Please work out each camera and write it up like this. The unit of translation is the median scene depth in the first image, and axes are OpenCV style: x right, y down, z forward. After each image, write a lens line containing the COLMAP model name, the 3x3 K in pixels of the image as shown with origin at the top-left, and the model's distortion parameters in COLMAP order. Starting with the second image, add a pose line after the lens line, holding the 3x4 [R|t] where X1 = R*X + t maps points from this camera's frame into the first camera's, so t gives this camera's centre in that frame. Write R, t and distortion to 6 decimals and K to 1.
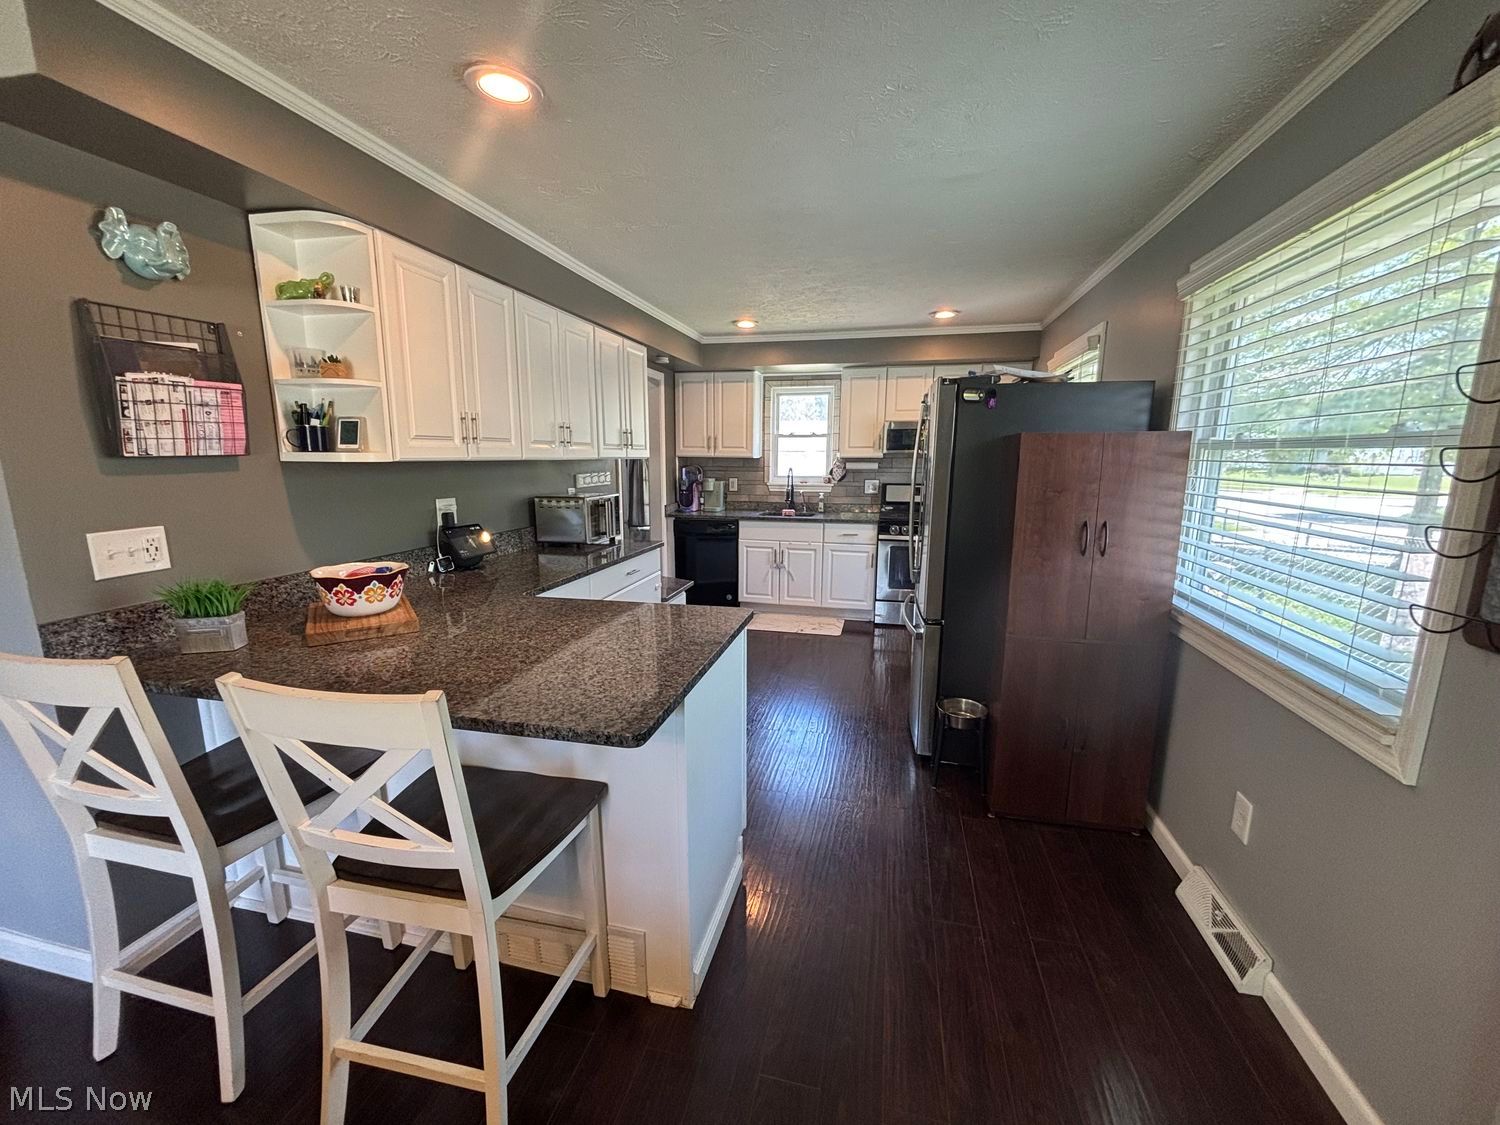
lens RADIAL K [[609.9, 0, 749.3], [0, 609.9, 558.7], [0, 0, 1]] dist [0.007083, 0.001952]
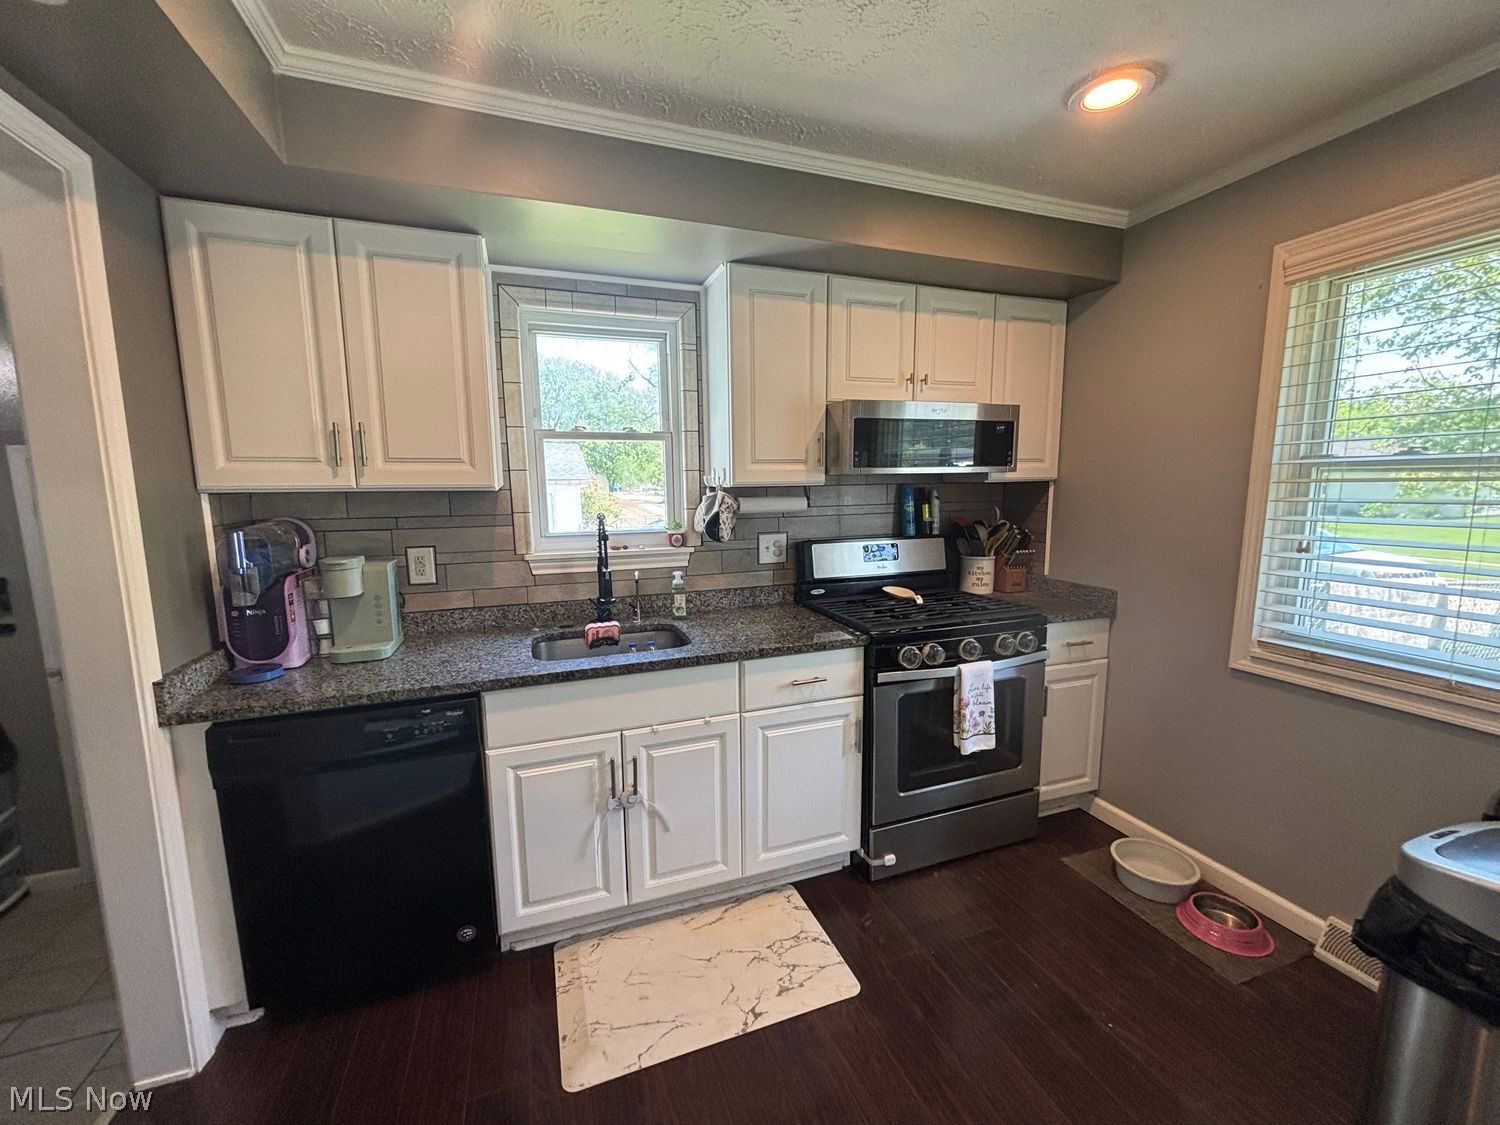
lens RADIAL K [[609.9, 0, 753.4], [0, 609.9, 565.4], [0, 0, 1]] dist [0.007083, 0.001952]
pose [[0.835201, -0.085946, 0.543187, -0.062378], [0.106306, 0.994315, -0.006129, -0.104415], [-0.539572, 0.062864, 0.839589, 0.626251]]
